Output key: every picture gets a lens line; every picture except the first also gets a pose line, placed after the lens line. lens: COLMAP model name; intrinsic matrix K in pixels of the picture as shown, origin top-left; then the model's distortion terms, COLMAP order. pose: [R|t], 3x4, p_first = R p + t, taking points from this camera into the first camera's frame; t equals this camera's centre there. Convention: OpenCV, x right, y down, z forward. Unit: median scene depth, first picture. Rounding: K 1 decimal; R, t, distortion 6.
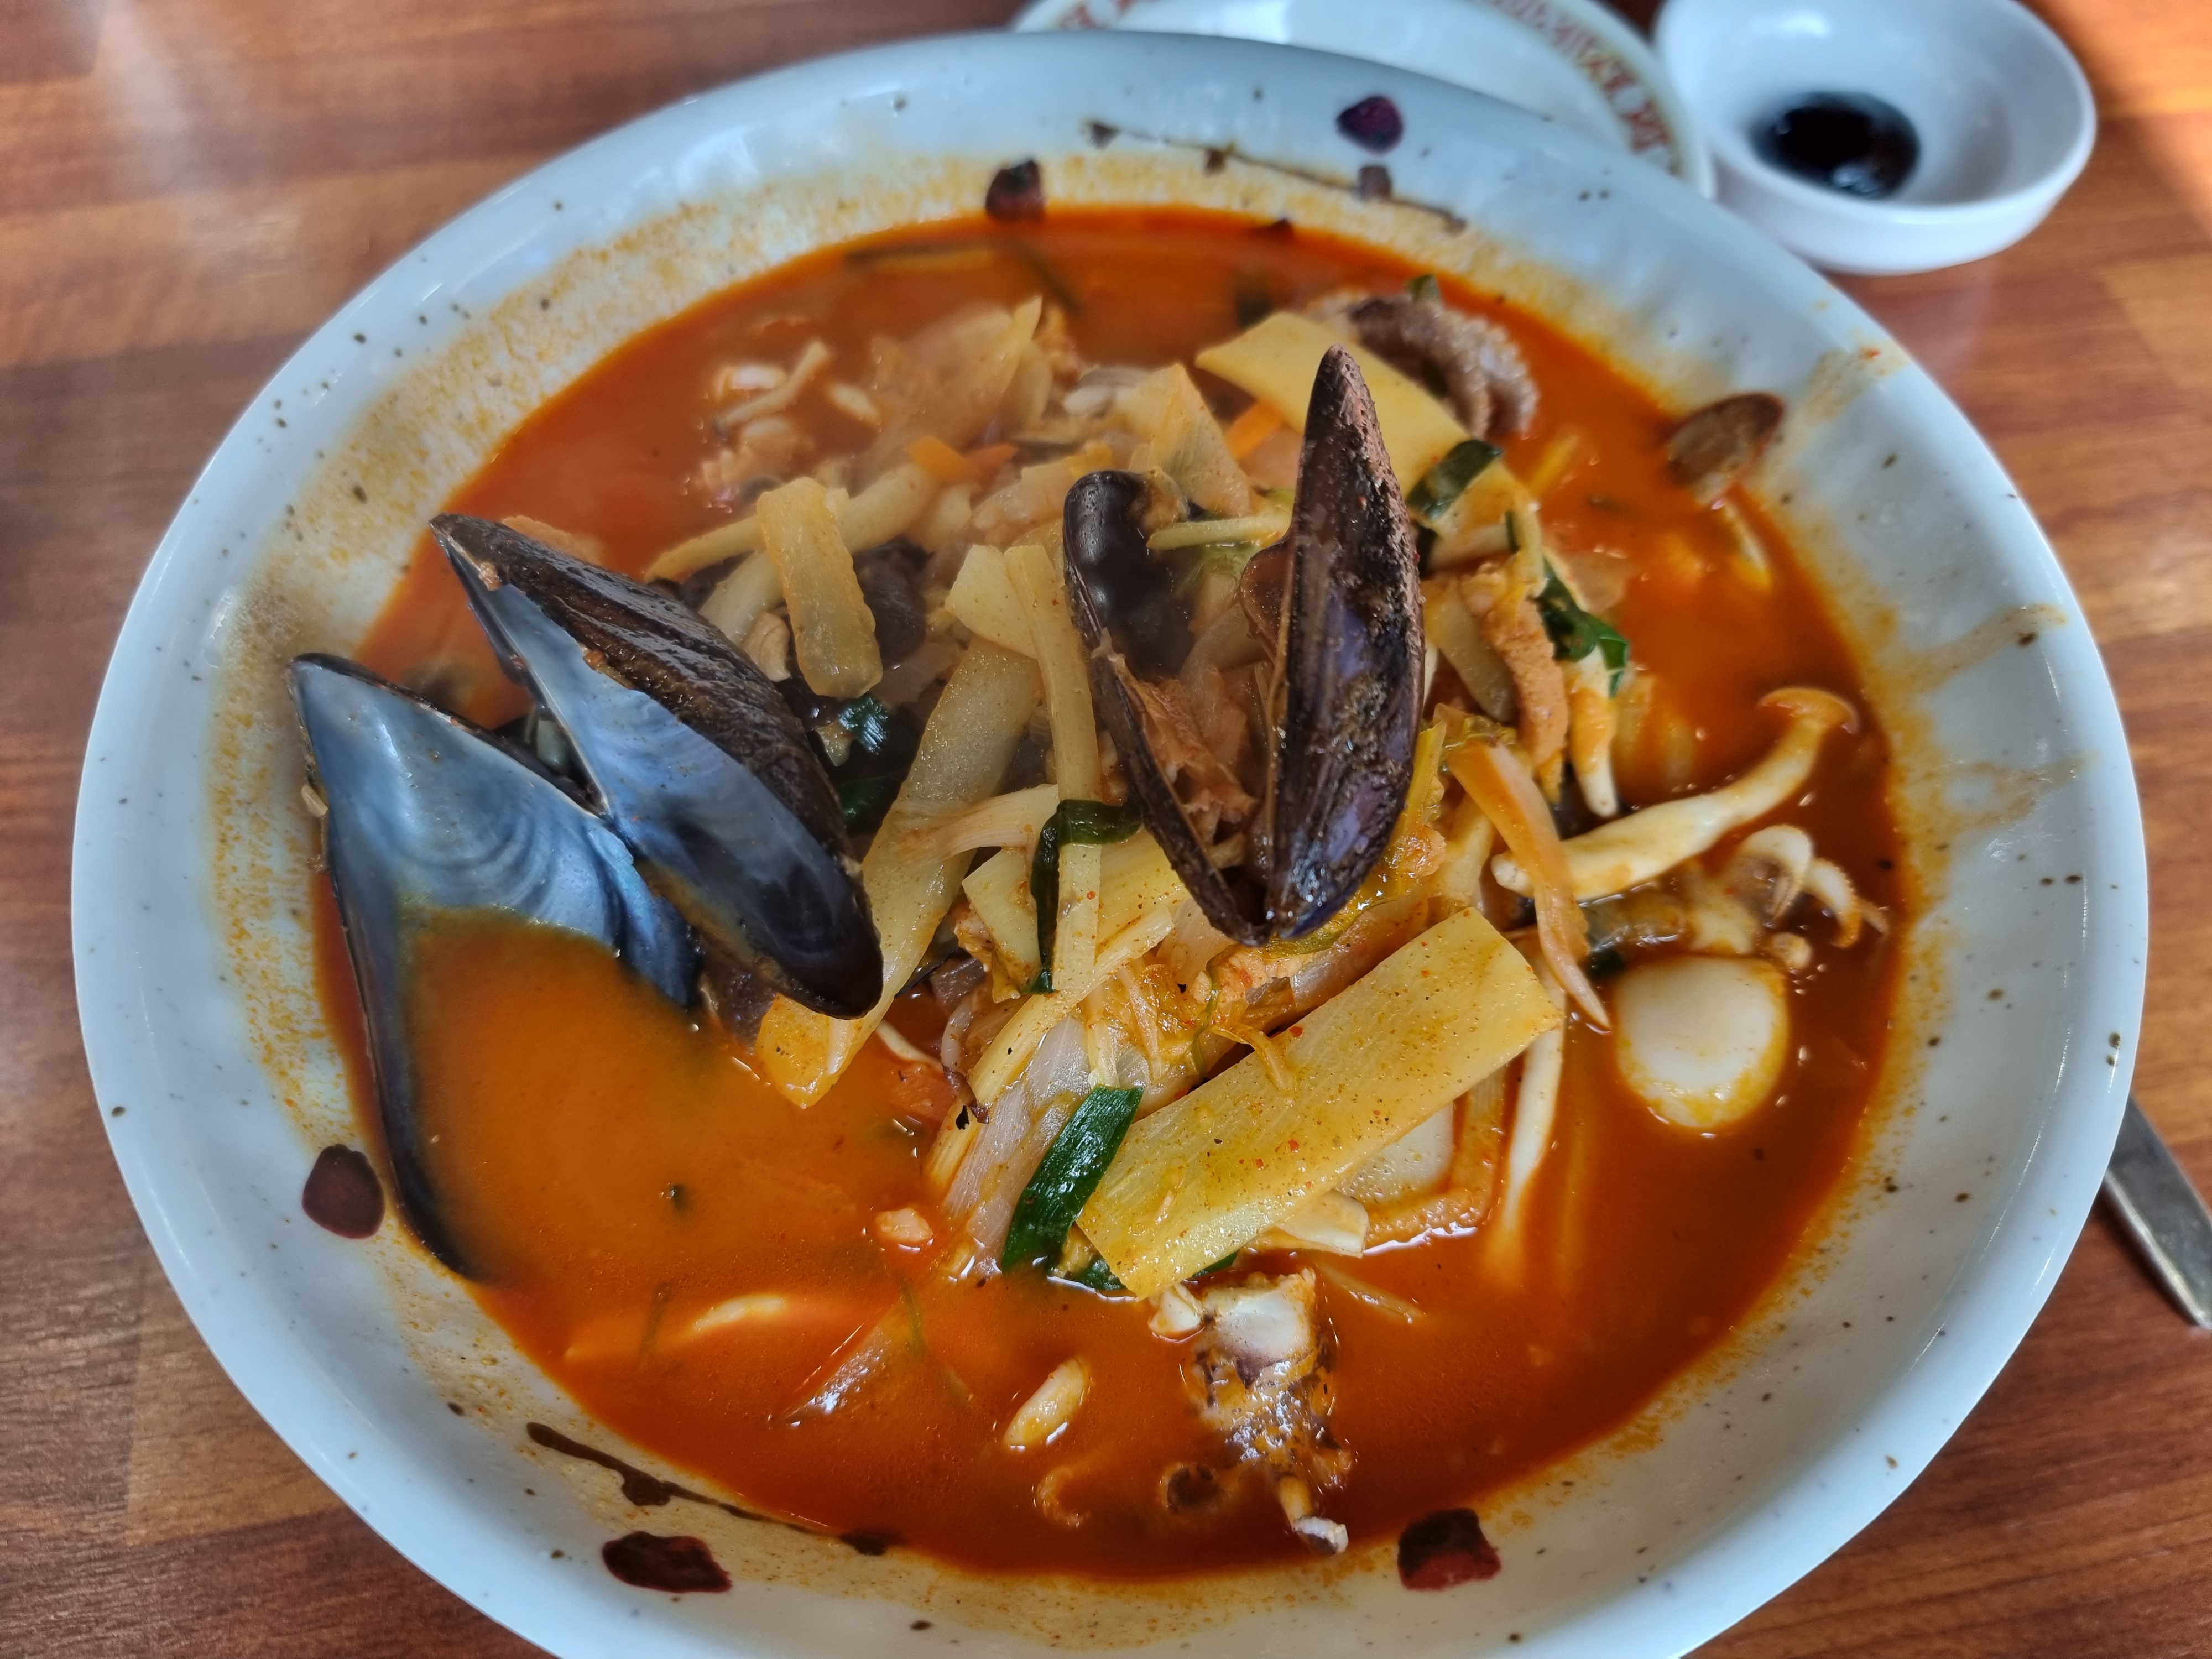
lens RADIAL K [[1553.5, 0, 1096.1], [0, 1553.5, 817.9], [0, 0, 1]] dist [-0.001754, -0.001117]
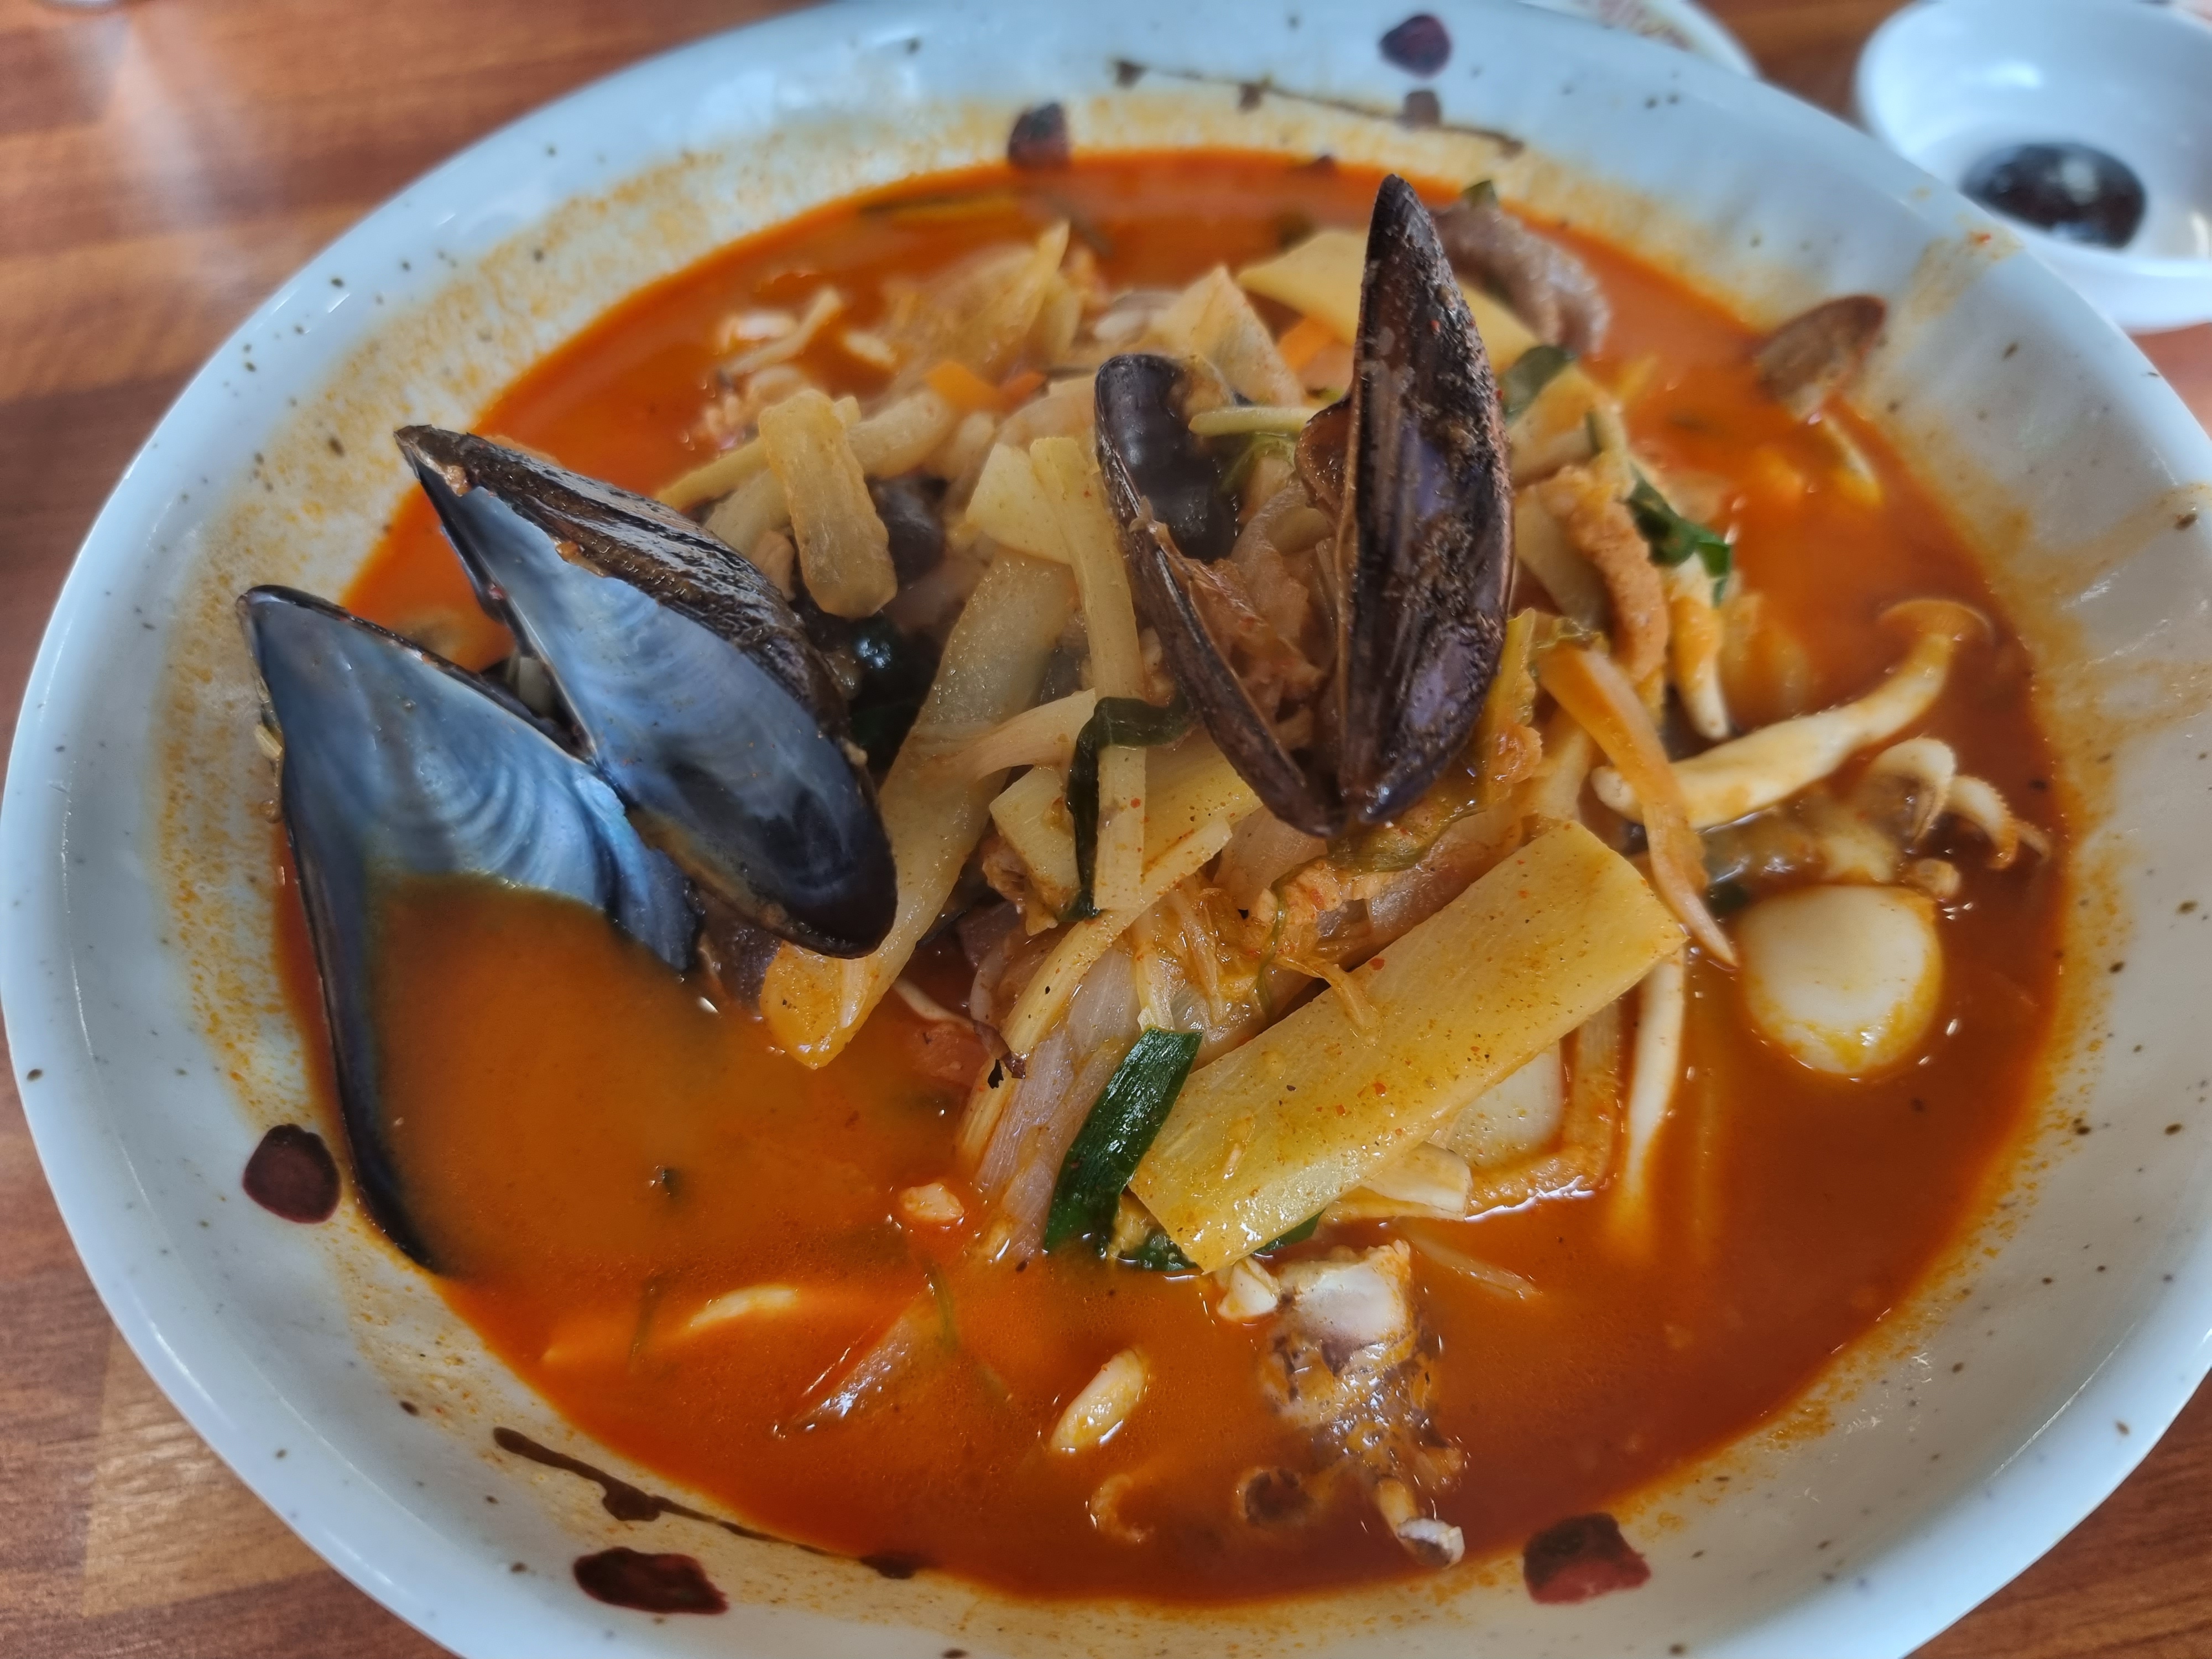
lens RADIAL K [[1580.5, 0, 1106.0], [0, 1580.5, 829.5], [0, 0, 1]] dist [-0.003102, -0.007660]
pose [[0.999297, -0.027901, -0.025033, 0.001636], [0.026406, 0.997957, -0.058173, 0.103119], [0.026605, 0.057471, 0.997993, 0.104183]]
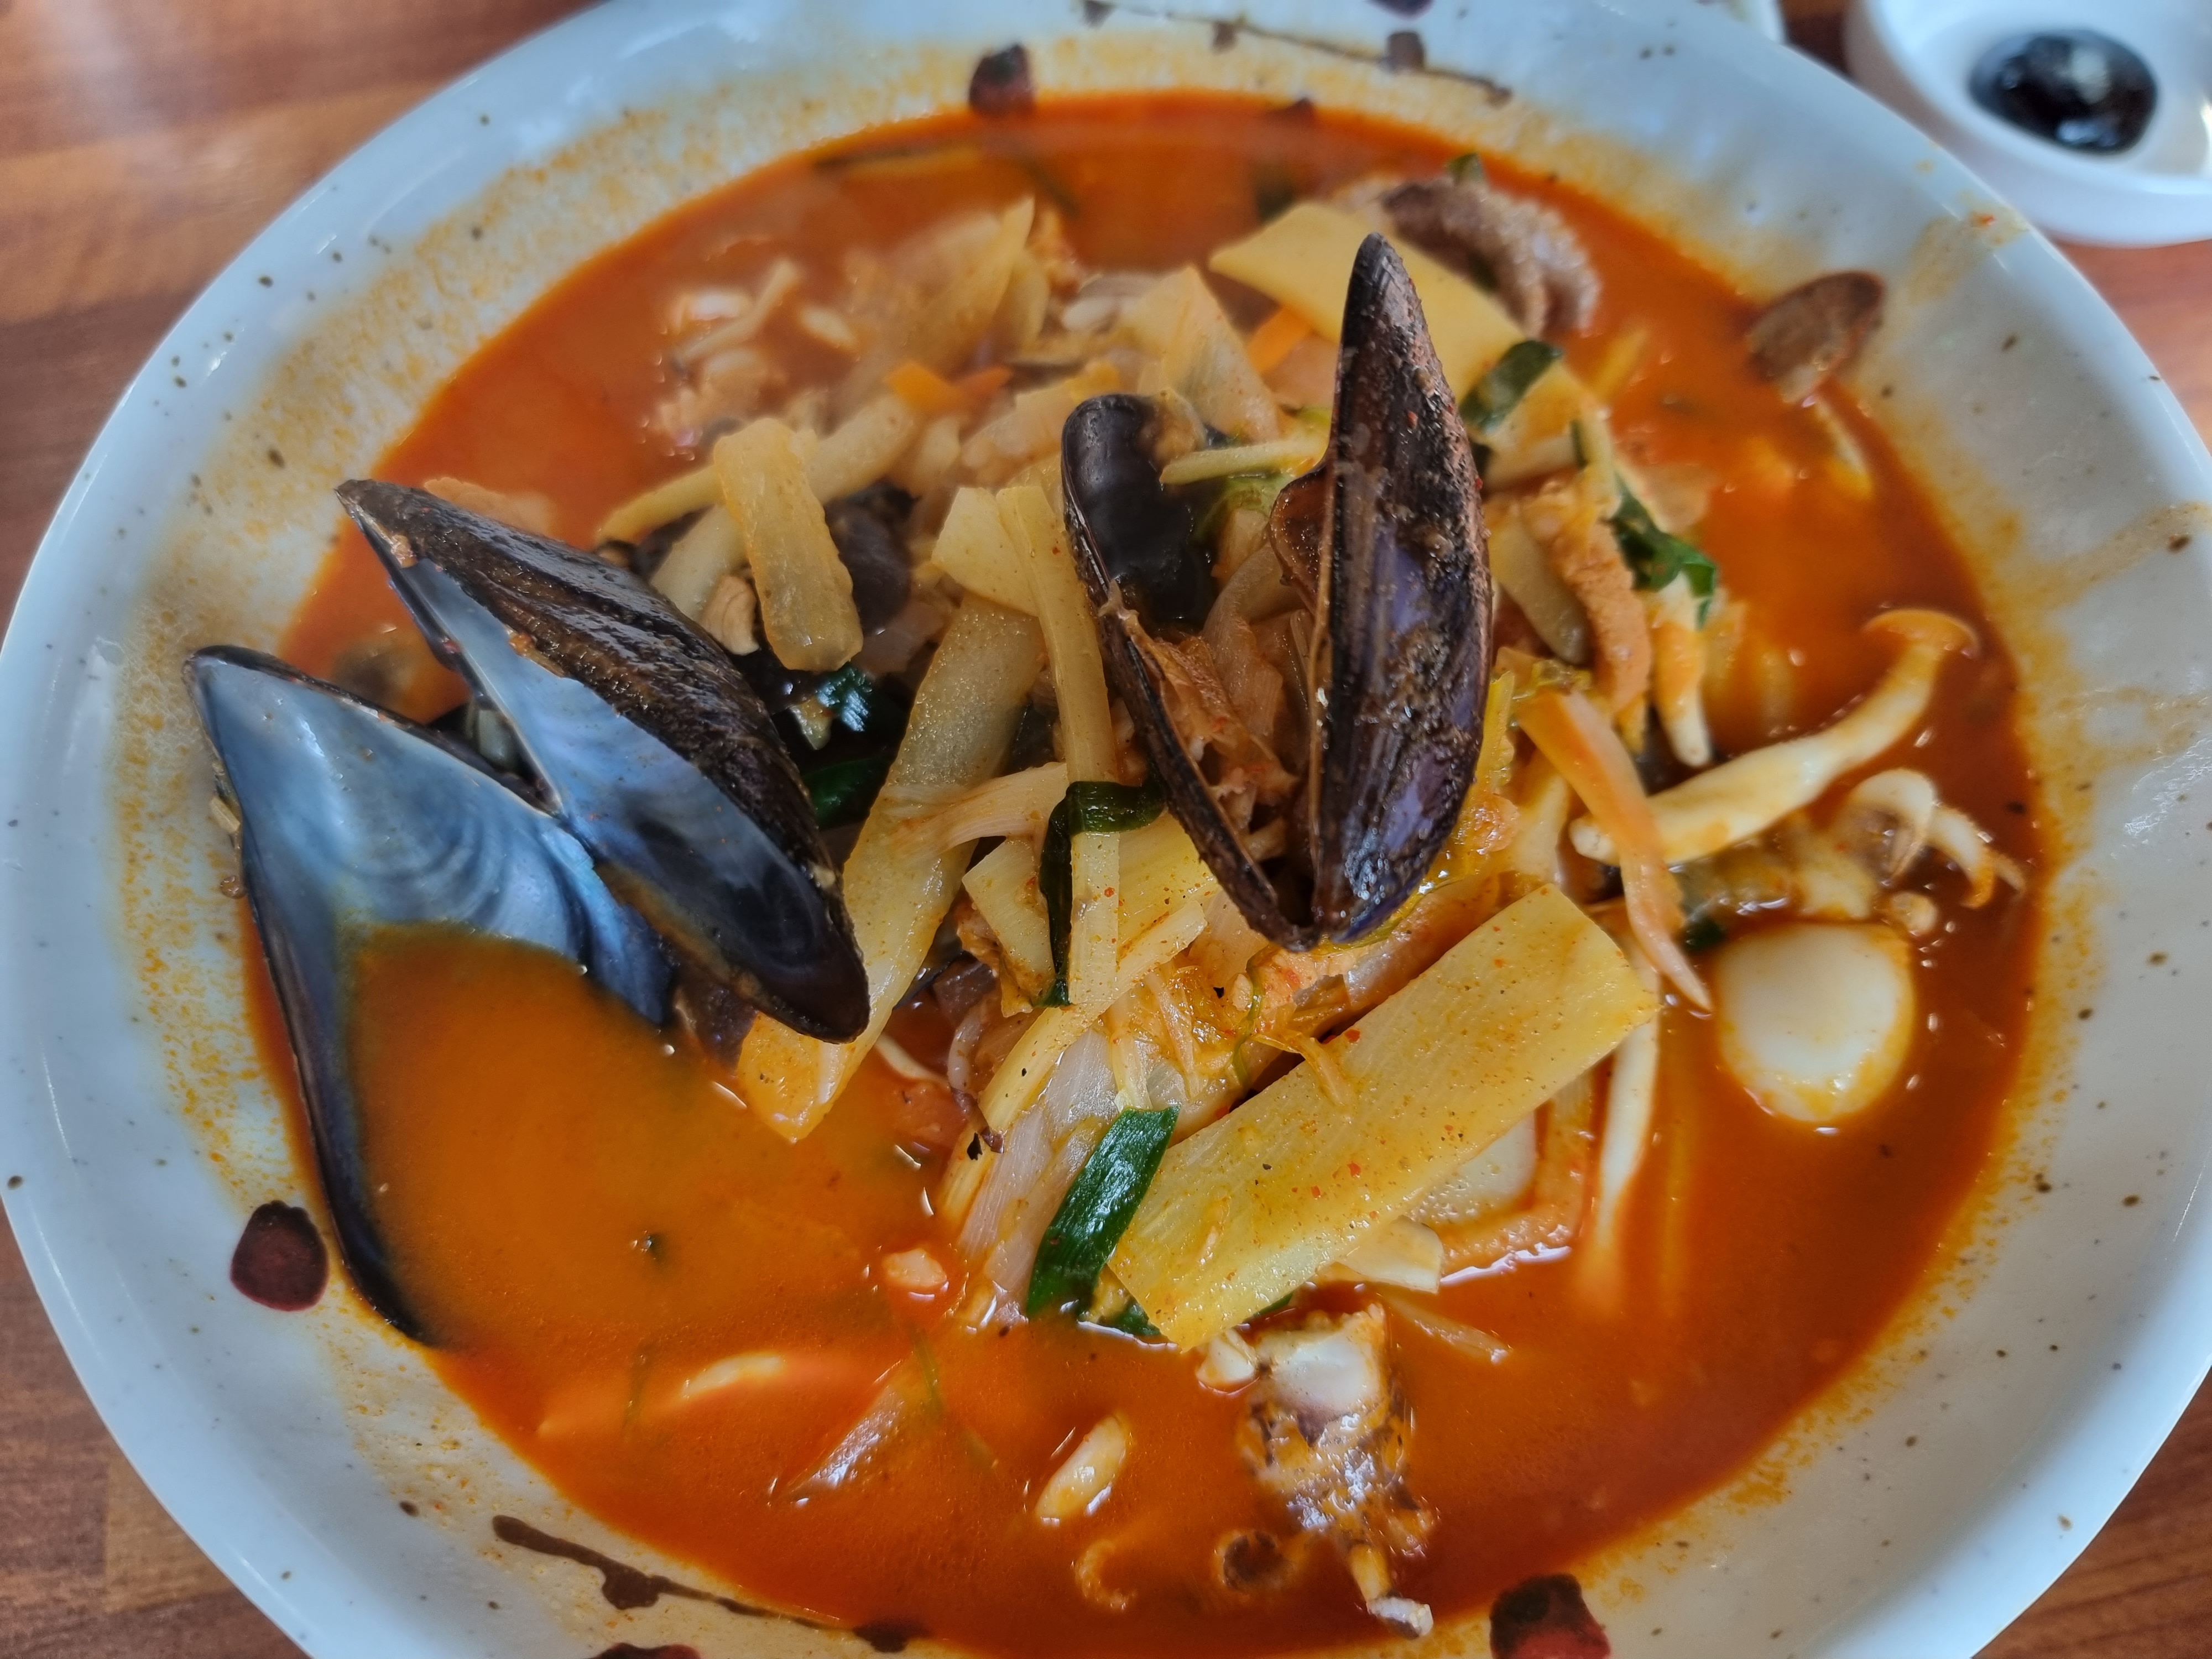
lens RADIAL K [[1585.7, 0, 1109.3], [0, 1585.7, 826.1], [0, 0, 1]] dist [-0.007226, -0.002589]
pose [[0.999051, -0.040259, -0.016630, 0.011440], [0.040983, 0.998111, 0.045768, -0.024119], [0.014756, -0.046407, 0.998814, 0.109997]]
